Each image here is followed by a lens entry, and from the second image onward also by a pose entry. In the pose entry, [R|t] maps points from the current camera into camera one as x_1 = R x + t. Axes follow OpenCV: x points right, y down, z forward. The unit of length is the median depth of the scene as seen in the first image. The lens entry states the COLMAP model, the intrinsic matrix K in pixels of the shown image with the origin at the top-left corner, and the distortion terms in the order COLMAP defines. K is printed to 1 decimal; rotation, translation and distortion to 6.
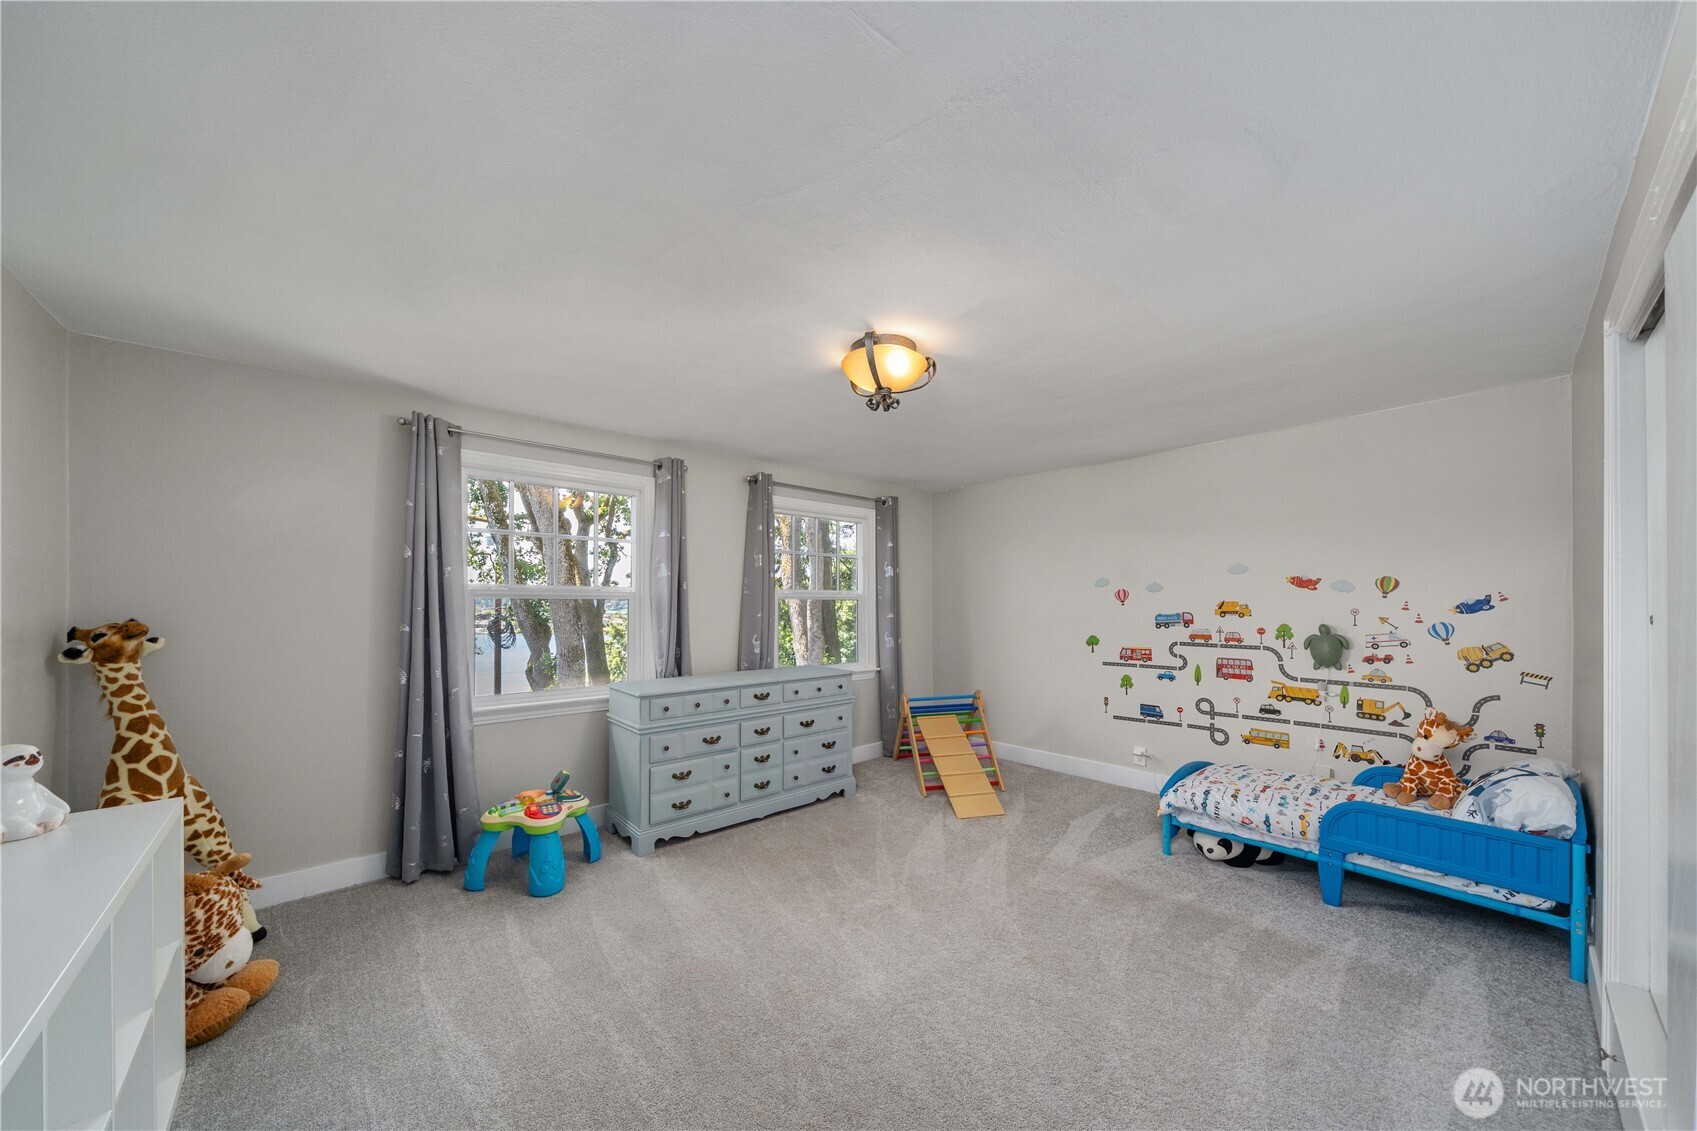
lens RADIAL K [[587.1, 0, 838.9], [0, 587.1, 588.2], [0, 0, 1]] dist [-0.002370, -0.000240]
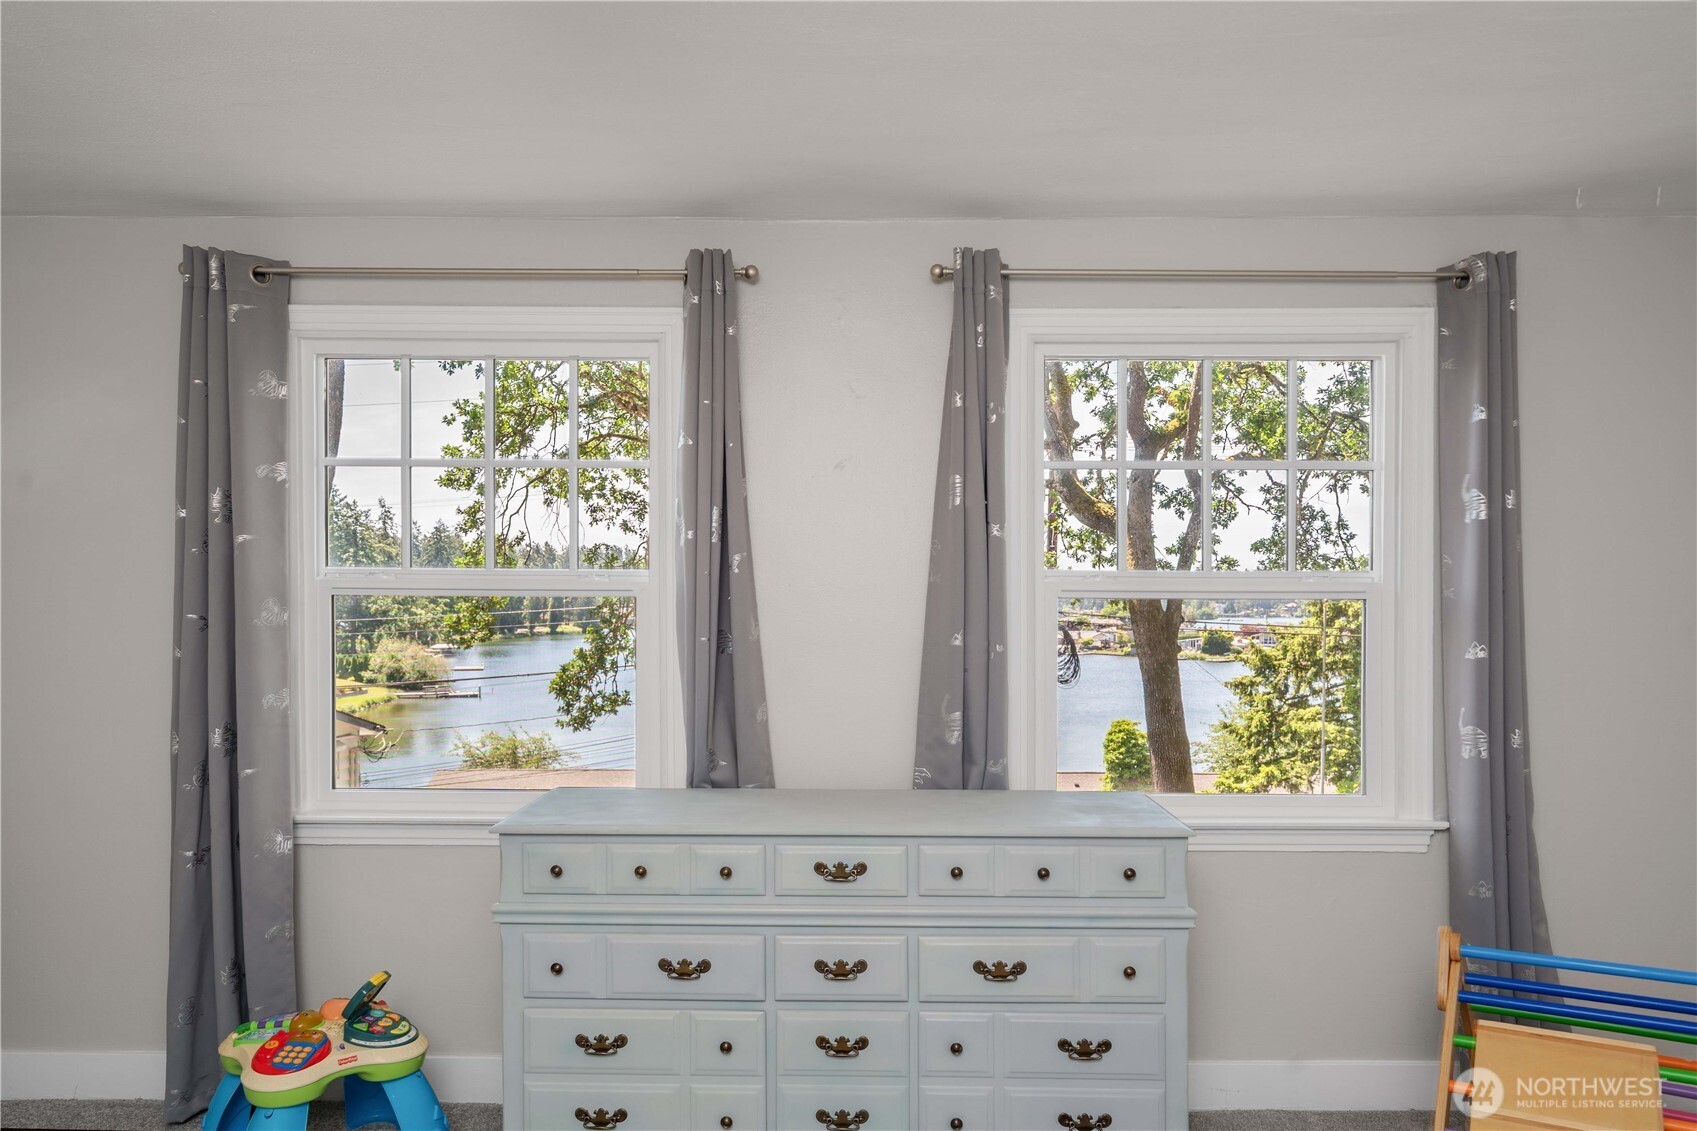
lens RADIAL K [[1175.3, 0, 848.5], [0, 1175.3, 586.1], [0, 0, 1]] dist [0.005343, 0.002251]
pose [[0.746568, -0.004108, -0.665296, 0.325787], [0.011893, 0.999904, 0.007173, 0.006292], [0.665203, -0.013268, 0.746545, 0.442207]]
